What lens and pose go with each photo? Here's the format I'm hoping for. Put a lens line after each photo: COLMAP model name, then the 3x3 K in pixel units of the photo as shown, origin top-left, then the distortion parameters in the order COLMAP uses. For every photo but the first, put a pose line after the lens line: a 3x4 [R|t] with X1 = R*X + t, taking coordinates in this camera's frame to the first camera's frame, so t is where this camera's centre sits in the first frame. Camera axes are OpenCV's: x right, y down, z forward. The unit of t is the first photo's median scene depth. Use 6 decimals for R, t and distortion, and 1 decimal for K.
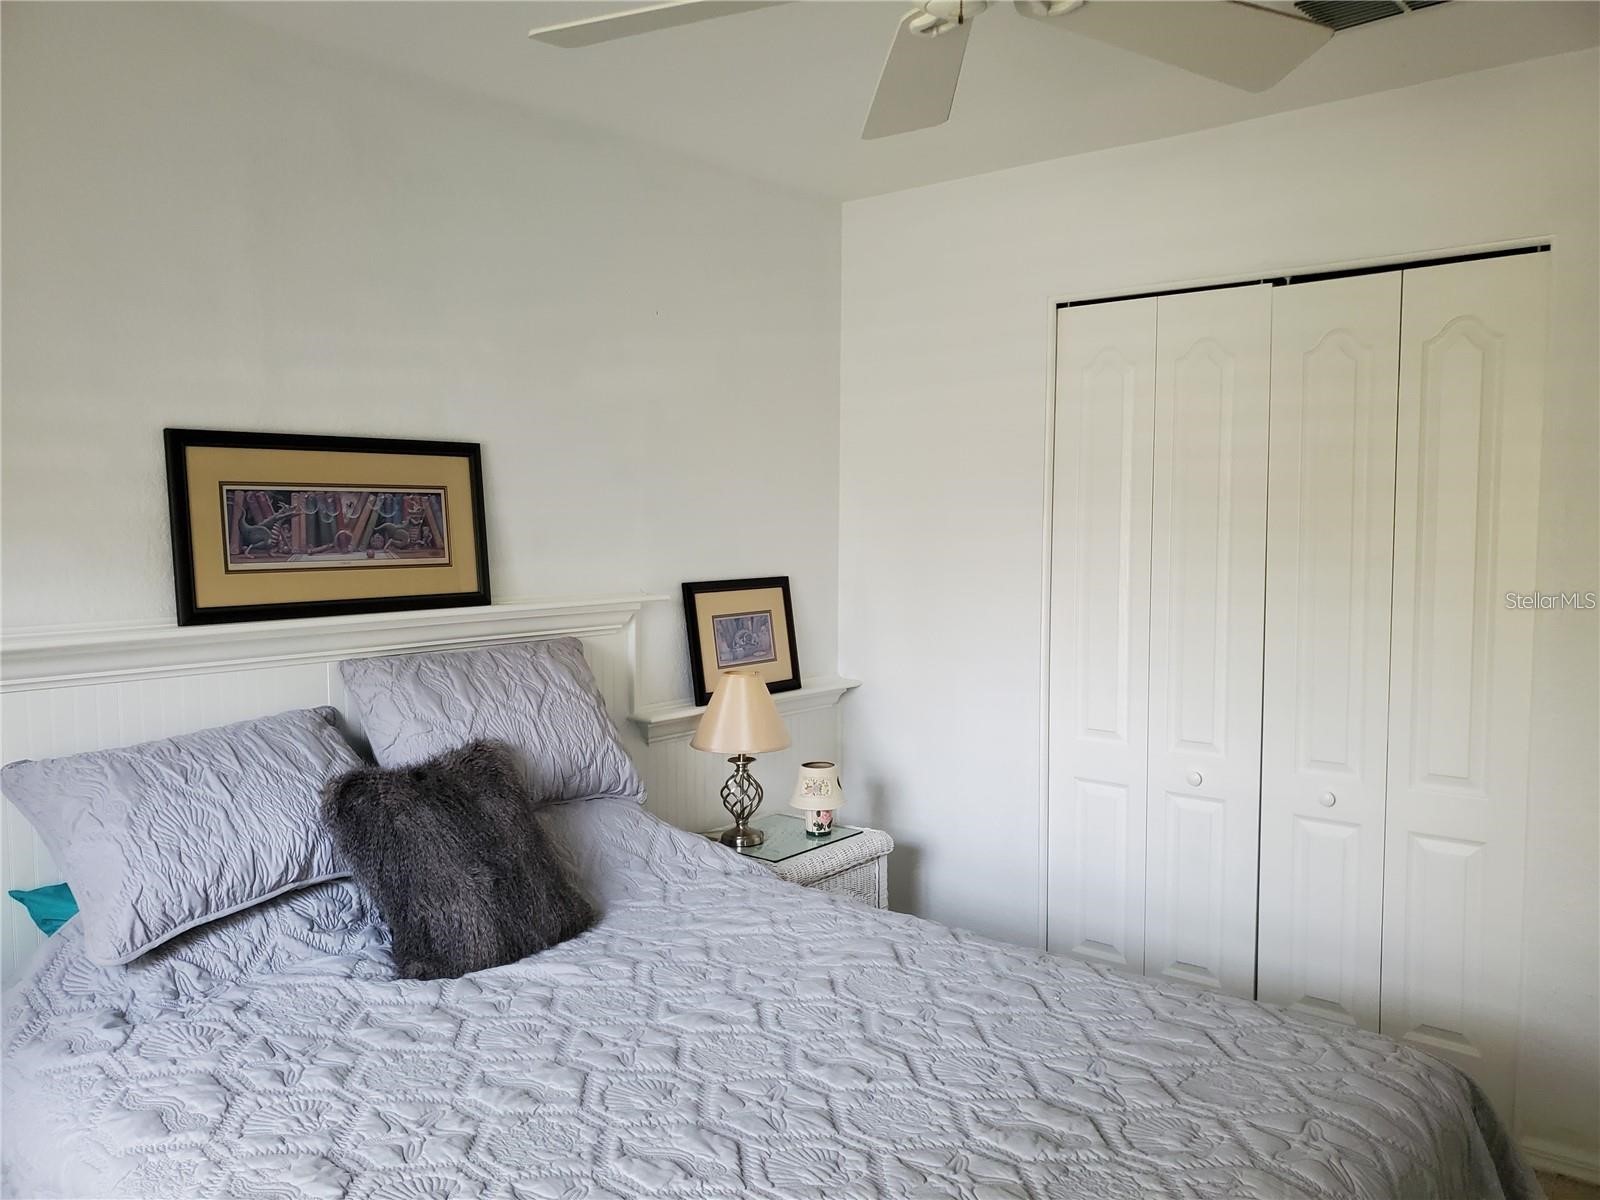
lens RADIAL K [[1232.0, 0, 800.0], [0, 1232.0, 600.0], [0, 0, 1]] dist [0.005669, 0.003051]
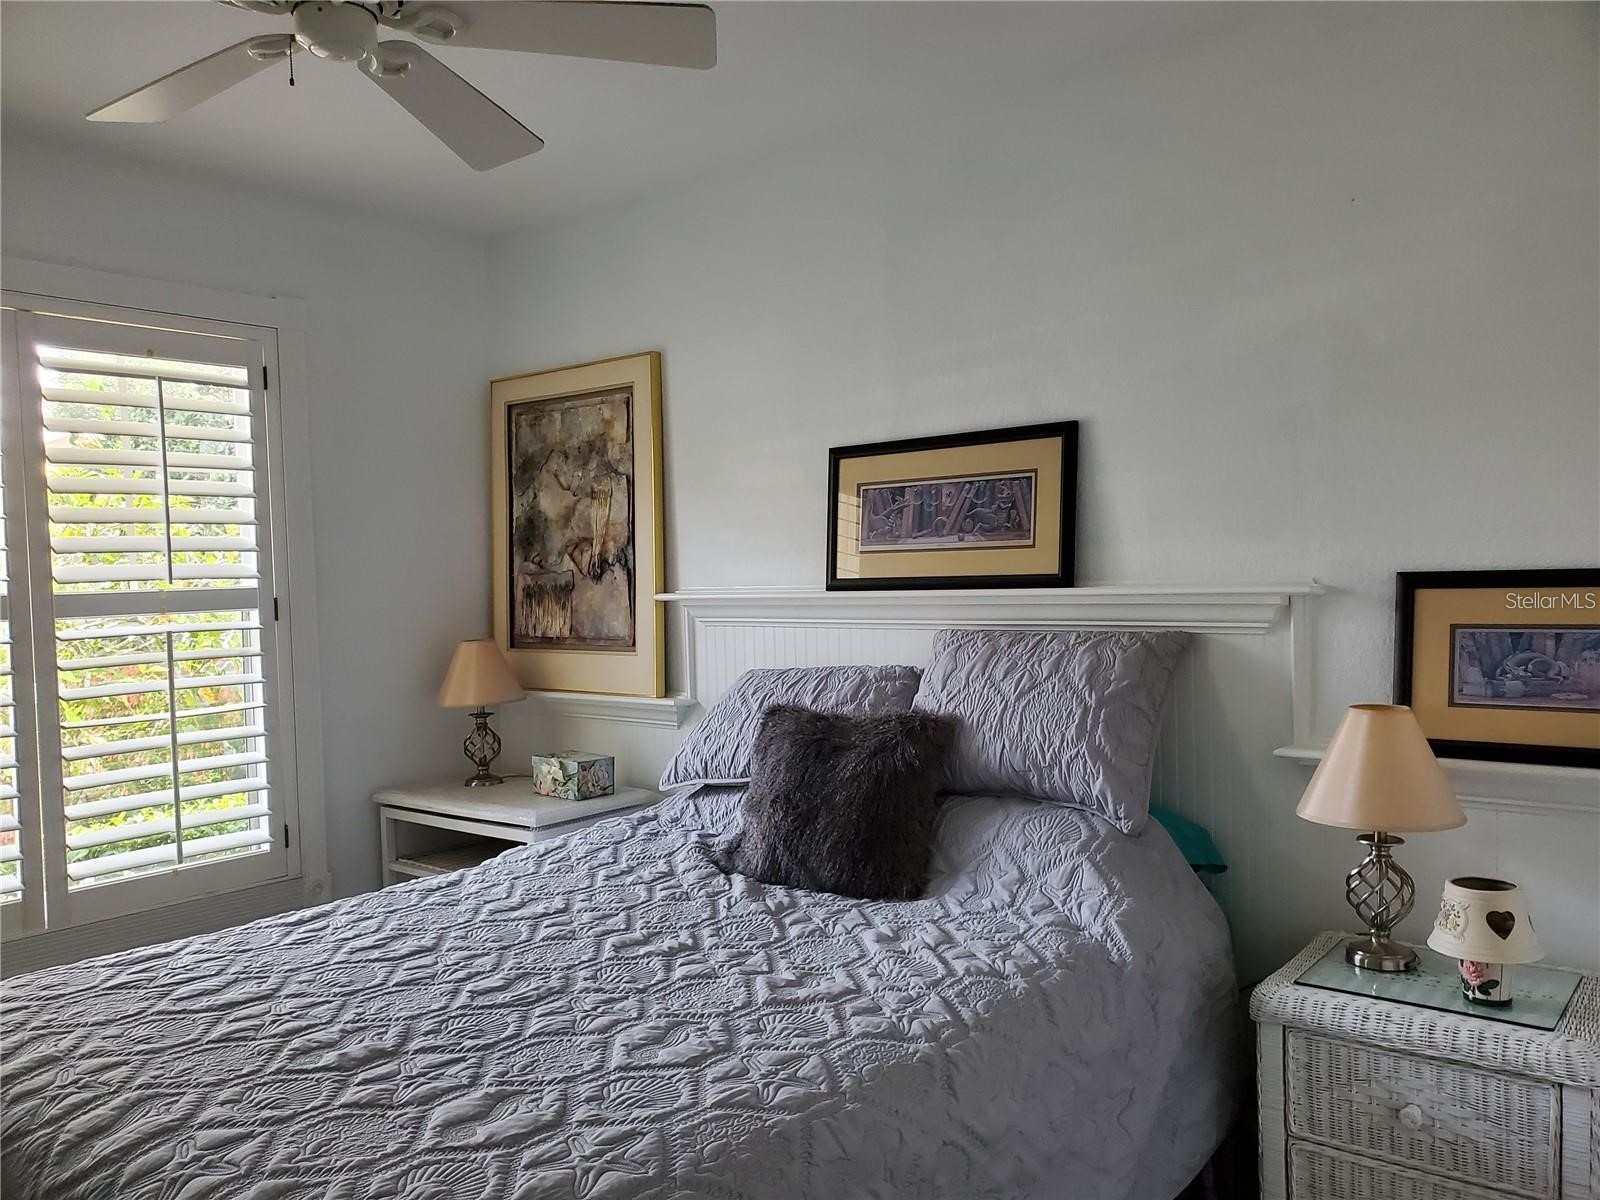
lens RADIAL K [[1232.0, 0, 800.0], [0, 1232.0, 600.0], [0, 0, 1]] dist [0.005669, 0.003051]
pose [[-0.012570, 0.028538, -0.999514, 0.755788], [-0.039909, 0.998782, 0.029019, -0.006735], [0.999124, 0.040255, -0.011416, 0.851806]]
